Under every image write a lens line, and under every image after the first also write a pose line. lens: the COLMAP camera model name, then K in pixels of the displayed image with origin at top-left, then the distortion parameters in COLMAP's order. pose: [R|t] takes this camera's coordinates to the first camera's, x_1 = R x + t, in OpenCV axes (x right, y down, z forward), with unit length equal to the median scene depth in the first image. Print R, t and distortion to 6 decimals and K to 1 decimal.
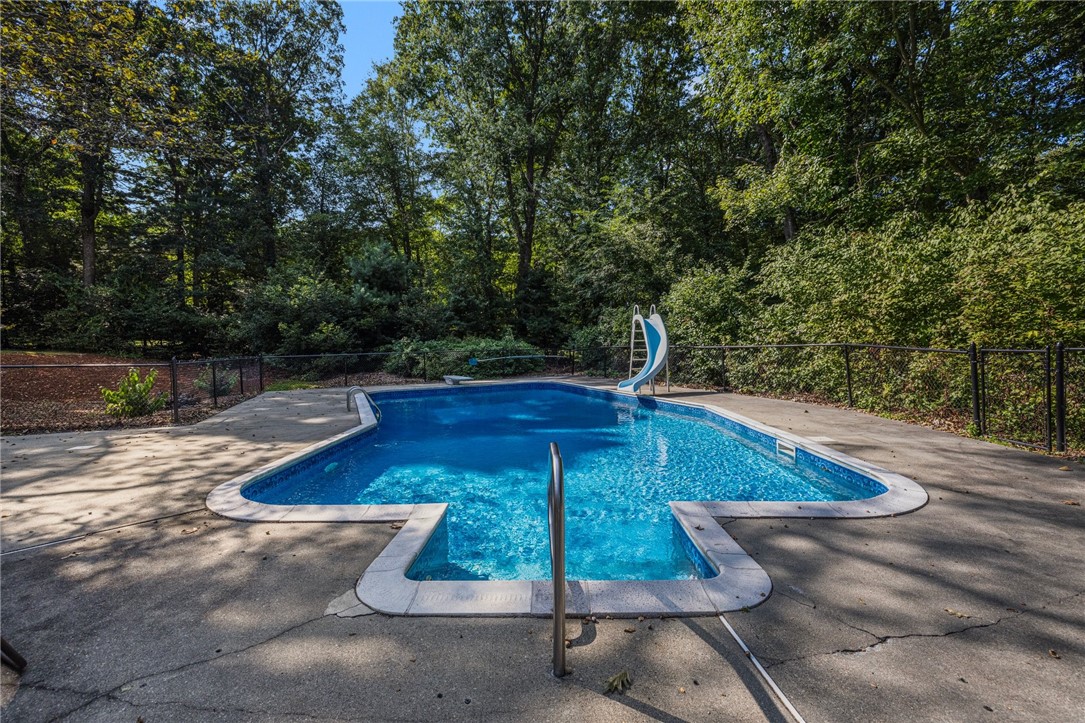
lens RADIAL K [[453.3, 0, 550.8], [0, 453.3, 354.2], [0, 0, 1]] dist [-0.002960, -0.000001]
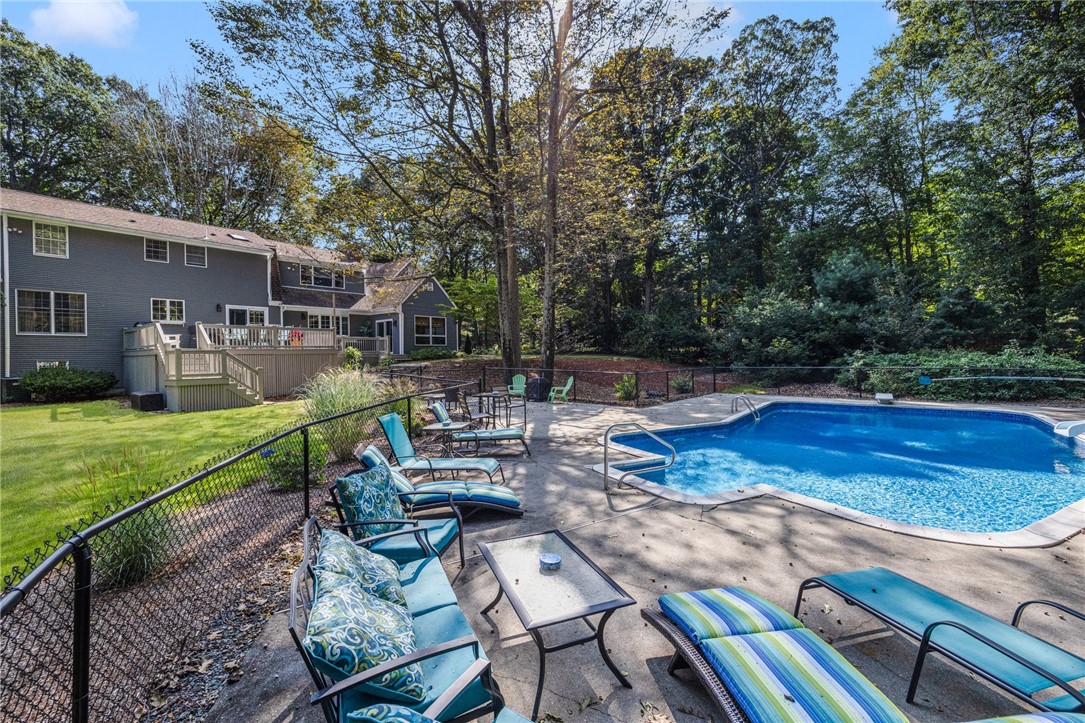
lens RADIAL K [[453.3, 0, 550.8], [0, 453.3, 354.2], [0, 0, 1]] dist [-0.002960, -0.000001]
pose [[0.503636, 0.014805, -0.863789, 0.182423], [-0.022338, 0.999742, 0.004111, -0.017978], [0.863627, 0.017225, 0.503837, -0.067747]]
